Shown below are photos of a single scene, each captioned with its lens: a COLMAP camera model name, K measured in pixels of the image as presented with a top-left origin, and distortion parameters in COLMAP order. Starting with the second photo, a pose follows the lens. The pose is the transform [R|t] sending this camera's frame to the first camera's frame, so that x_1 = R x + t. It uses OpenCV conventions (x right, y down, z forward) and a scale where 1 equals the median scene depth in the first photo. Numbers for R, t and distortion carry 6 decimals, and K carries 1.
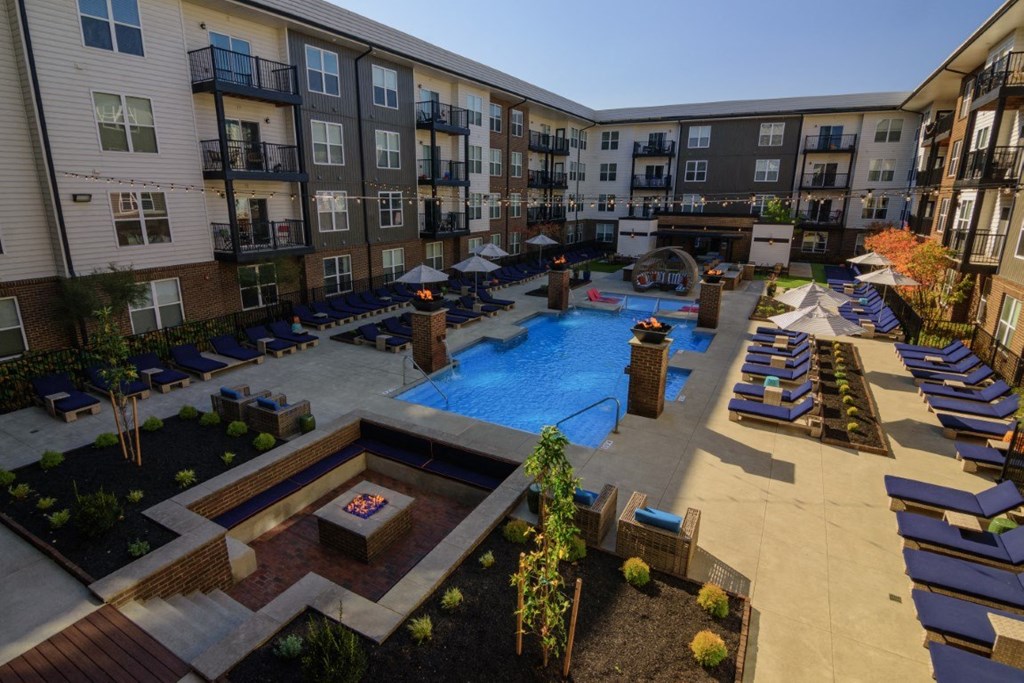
lens RADIAL K [[506.3, 0, 502.1], [0, 506.3, 334.5], [0, 0, 1]] dist [-0.003490, -0.011513]
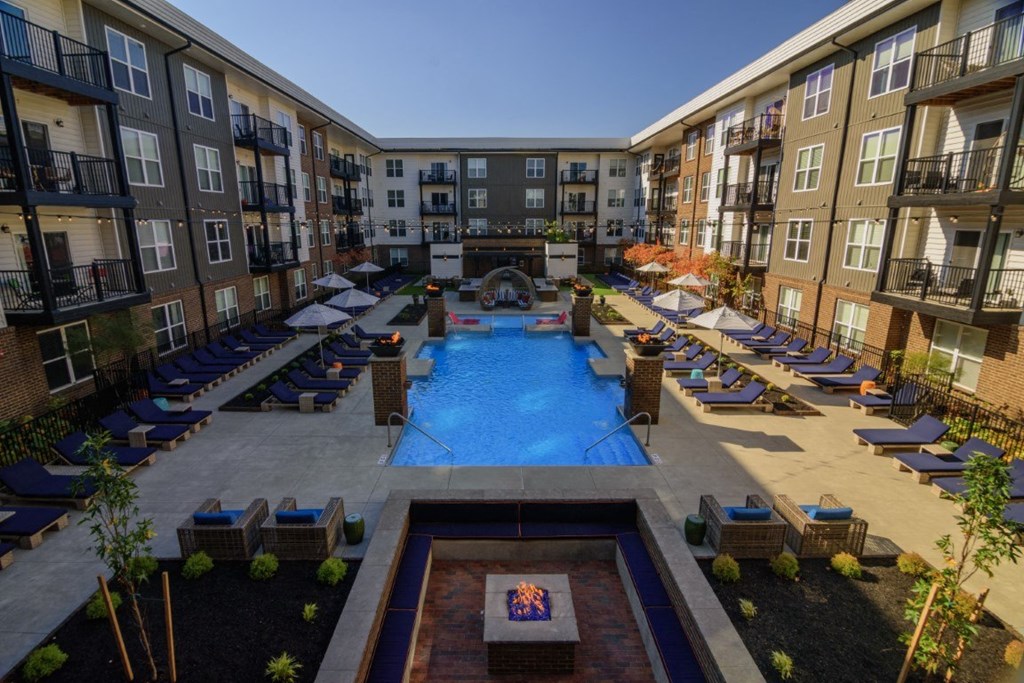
lens RADIAL K [[481.2, 0, 501.7], [0, 481.2, 342.2], [0, 0, 1]] dist [-0.005217, -0.010542]
pose [[0.875114, -0.128852, 0.466446, -0.209752], [0.138563, 0.990260, 0.013590, -0.032104], [-0.463655, 0.052740, 0.884445, 0.108777]]
